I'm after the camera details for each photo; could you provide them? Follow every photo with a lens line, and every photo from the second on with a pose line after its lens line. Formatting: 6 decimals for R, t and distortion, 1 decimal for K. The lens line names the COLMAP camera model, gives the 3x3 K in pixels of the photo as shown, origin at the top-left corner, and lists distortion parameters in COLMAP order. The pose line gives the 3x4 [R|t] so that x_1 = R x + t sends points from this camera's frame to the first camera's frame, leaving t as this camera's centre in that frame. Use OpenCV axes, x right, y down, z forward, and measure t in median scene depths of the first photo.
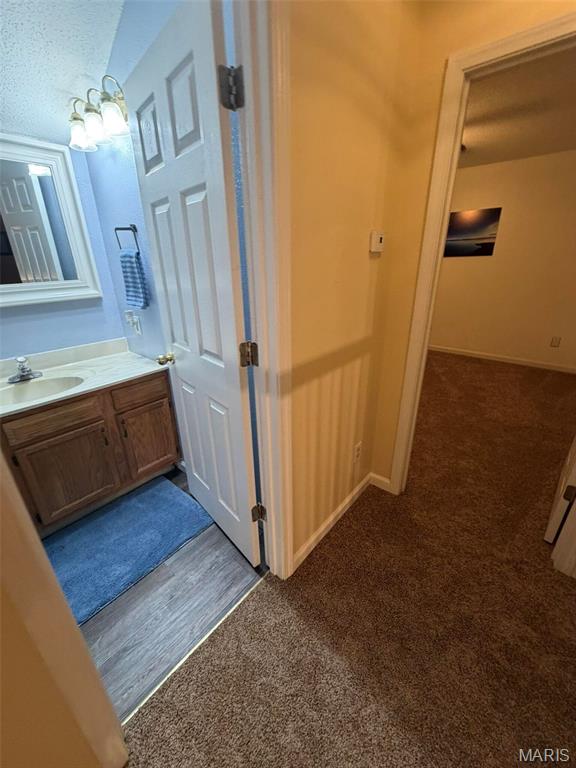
lens RADIAL K [[305.2, 0, 288.3], [0, 305.2, 381.5], [0, 0, 1]] dist [-0.001198, 0.000364]
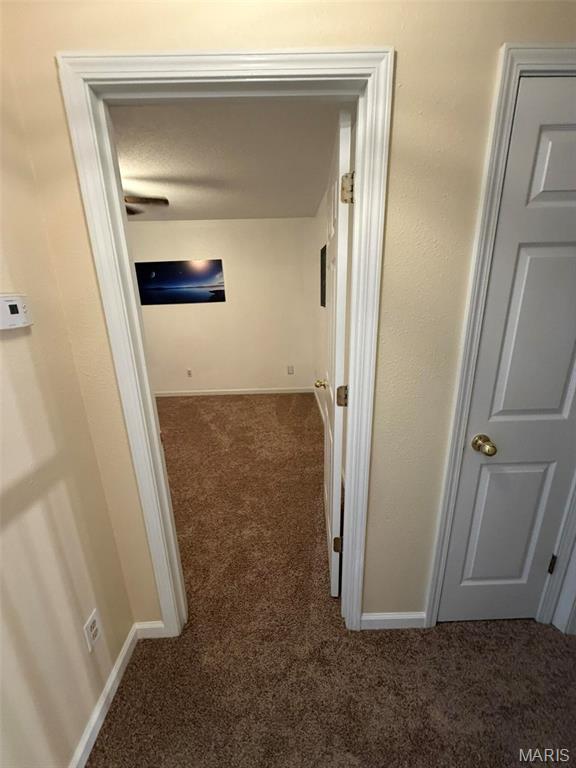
lens RADIAL K [[305.2, 0, 288.3], [0, 305.2, 381.6], [0, 0, 1]] dist [-0.001198, 0.000364]
pose [[0.751298, -0.189065, 0.632302, 0.215679], [0.260788, 0.965162, -0.021273, -0.128296], [-0.606252, 0.180879, 0.774430, 0.181003]]
